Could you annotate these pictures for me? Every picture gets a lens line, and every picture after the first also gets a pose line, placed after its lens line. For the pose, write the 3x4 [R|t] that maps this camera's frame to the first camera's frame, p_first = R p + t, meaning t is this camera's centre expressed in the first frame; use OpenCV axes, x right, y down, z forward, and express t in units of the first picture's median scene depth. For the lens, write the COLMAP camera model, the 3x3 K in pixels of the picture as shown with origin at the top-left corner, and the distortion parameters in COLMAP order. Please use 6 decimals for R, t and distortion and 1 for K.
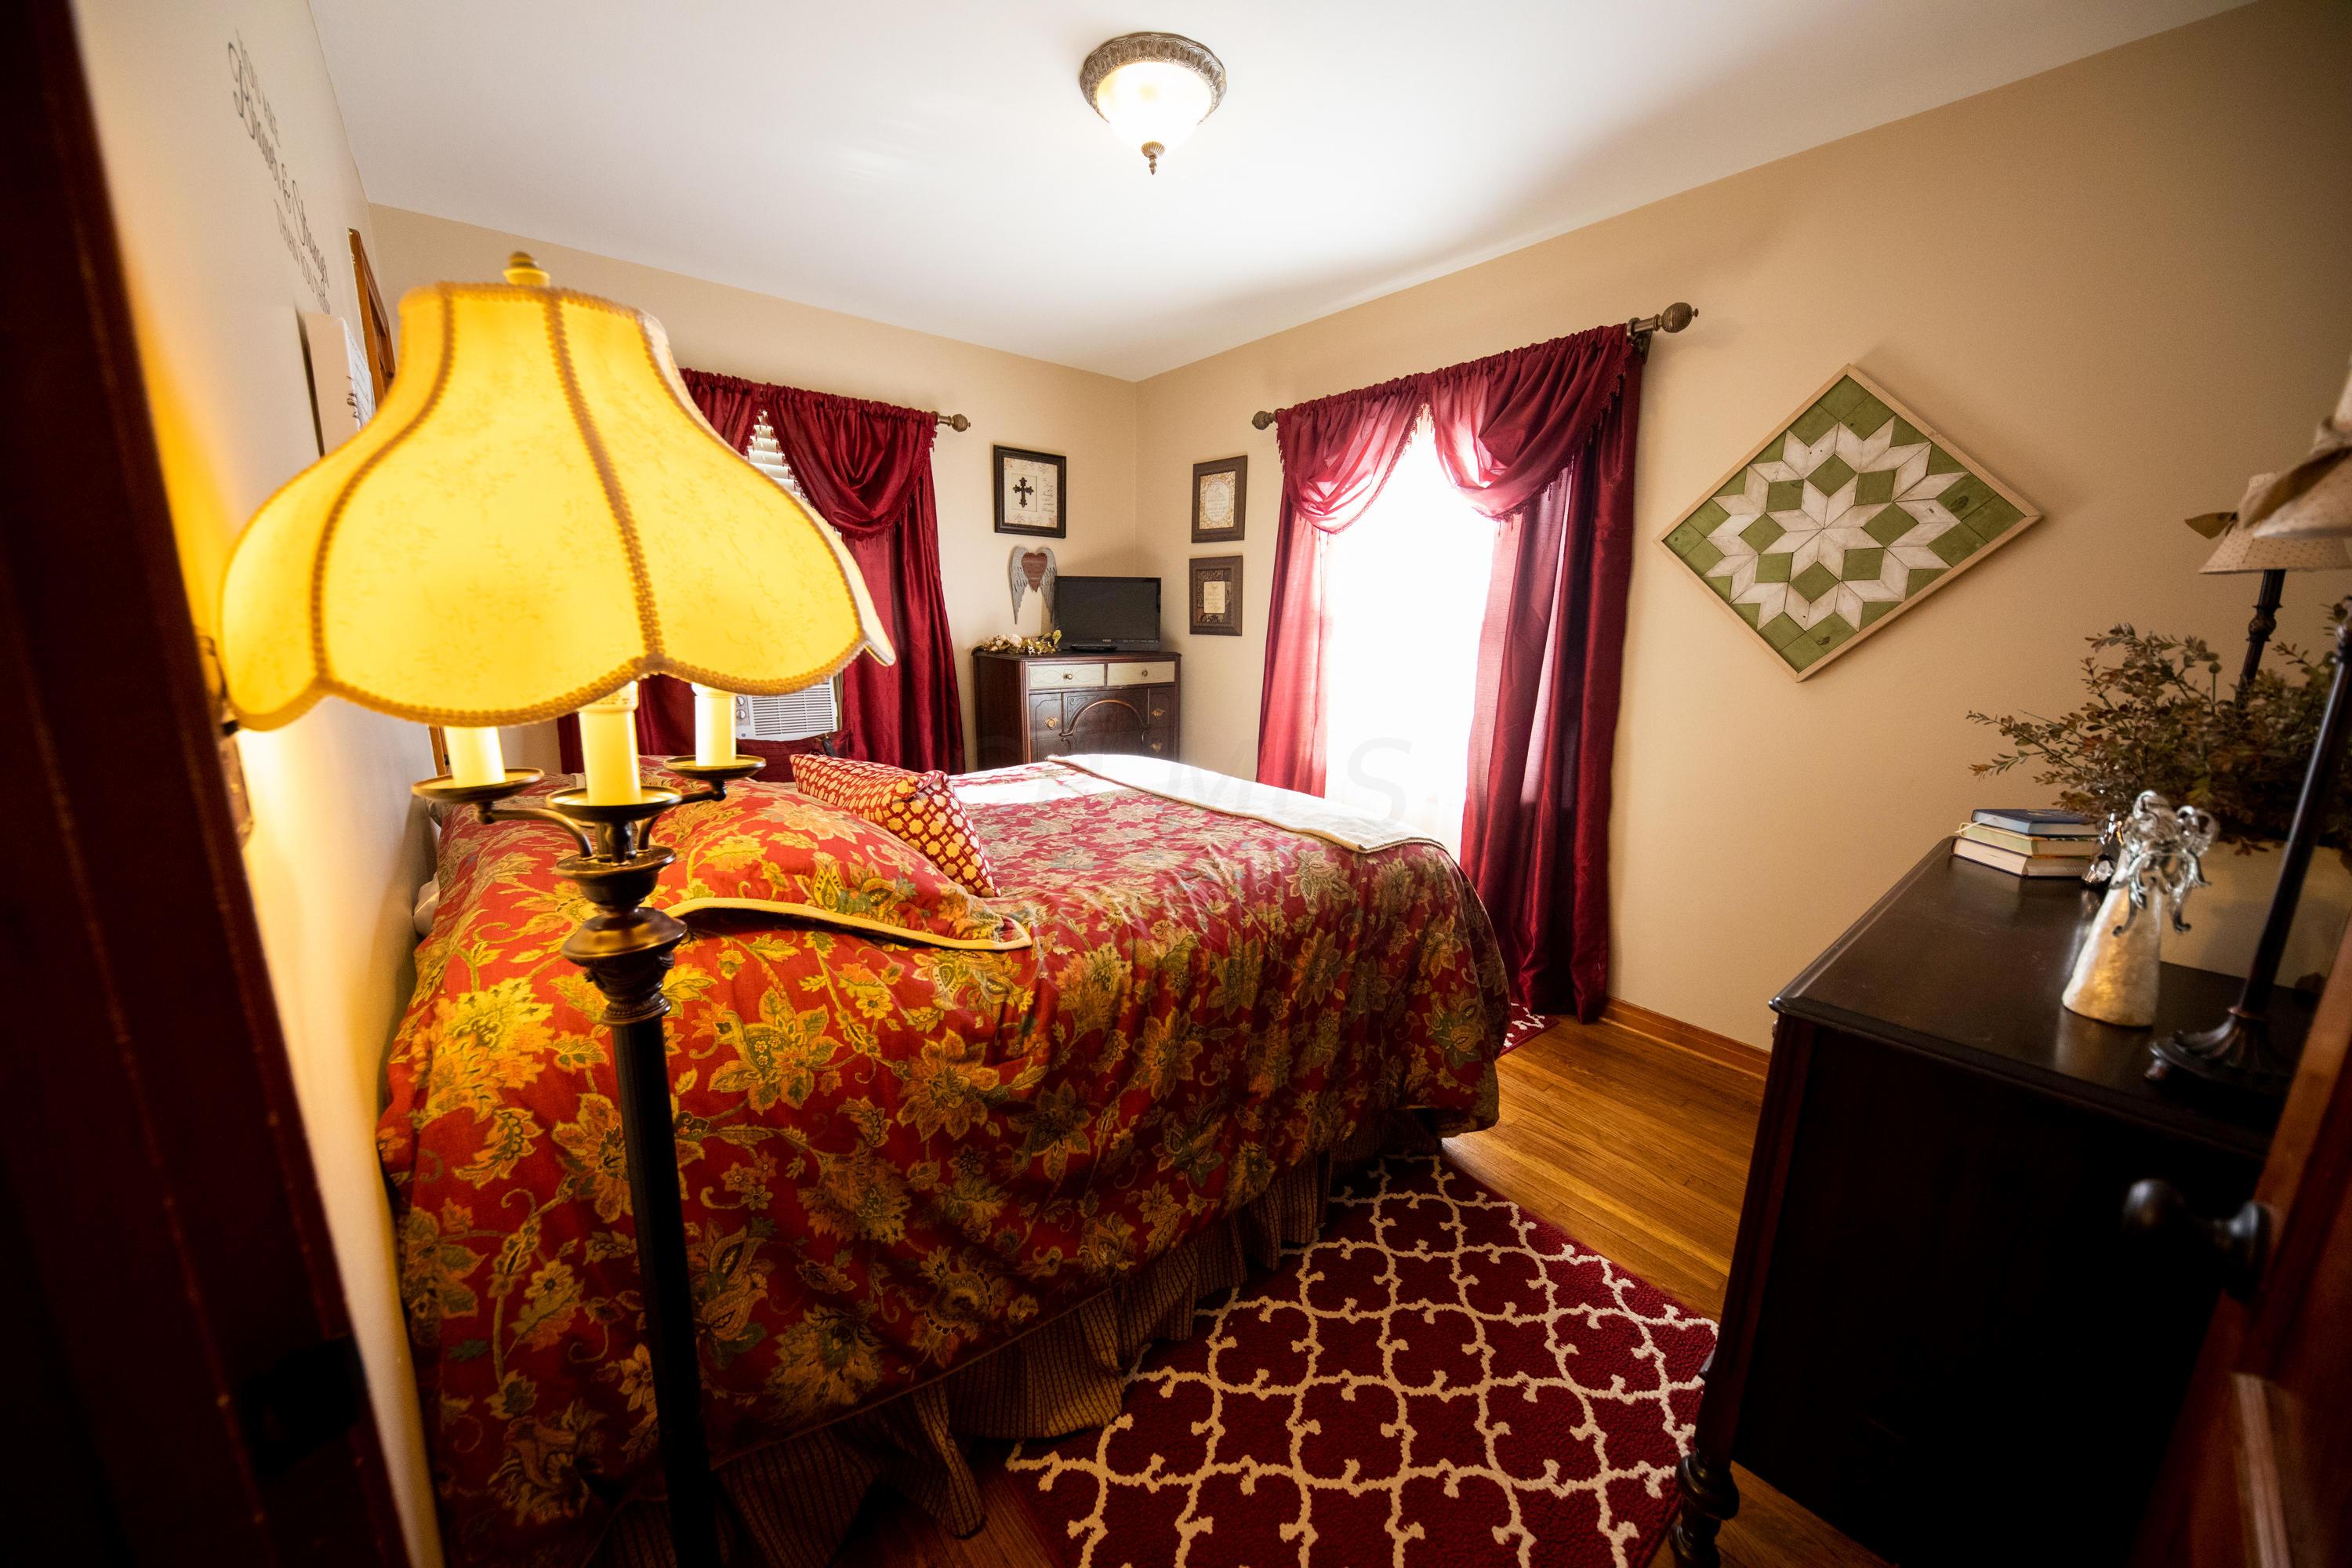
lens RADIAL K [[810.0, 0, 1166.6], [0, 810.0, 782.3], [0, 0, 1]] dist [-0.002418, -0.001146]
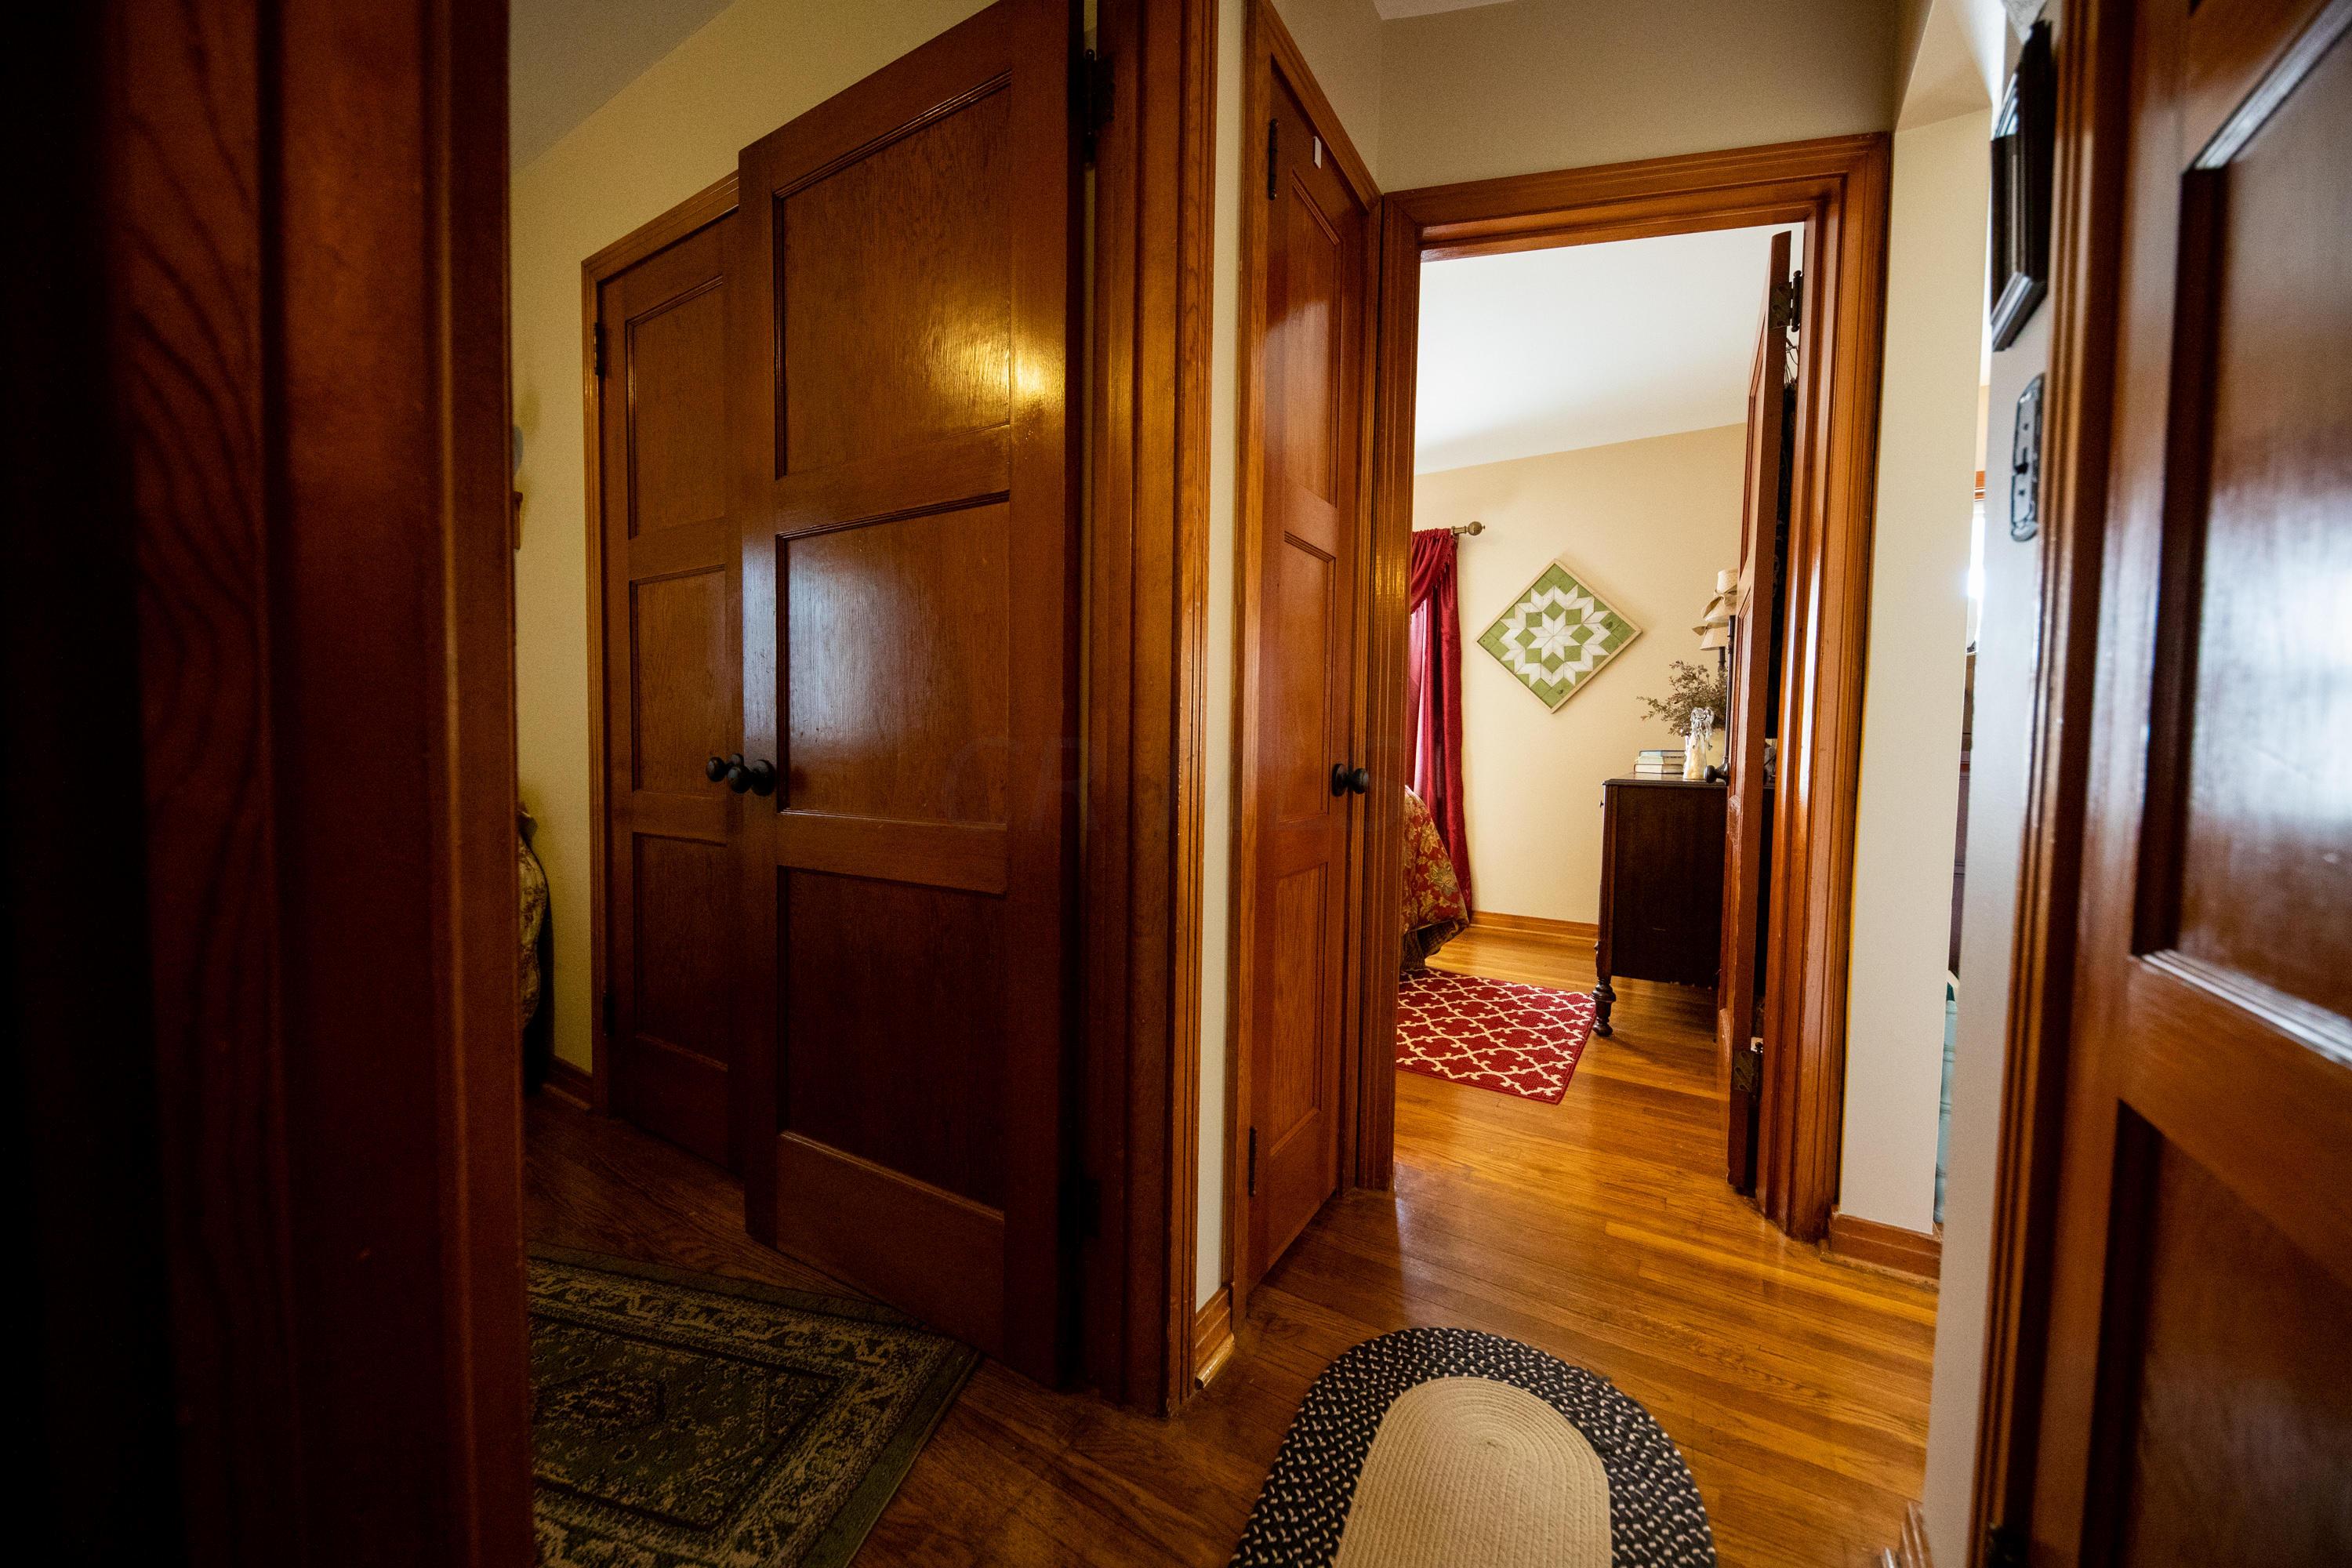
lens RADIAL K [[810.0, 0, 1179.2], [0, 810.0, 777.5], [0, 0, 1]] dist [-0.002418, -0.001146]
pose [[0.951192, -0.018311, 0.308055, -0.676900], [0.064841, 0.987813, -0.141493, 0.249107], [-0.301710, 0.154562, 0.940788, -0.534833]]
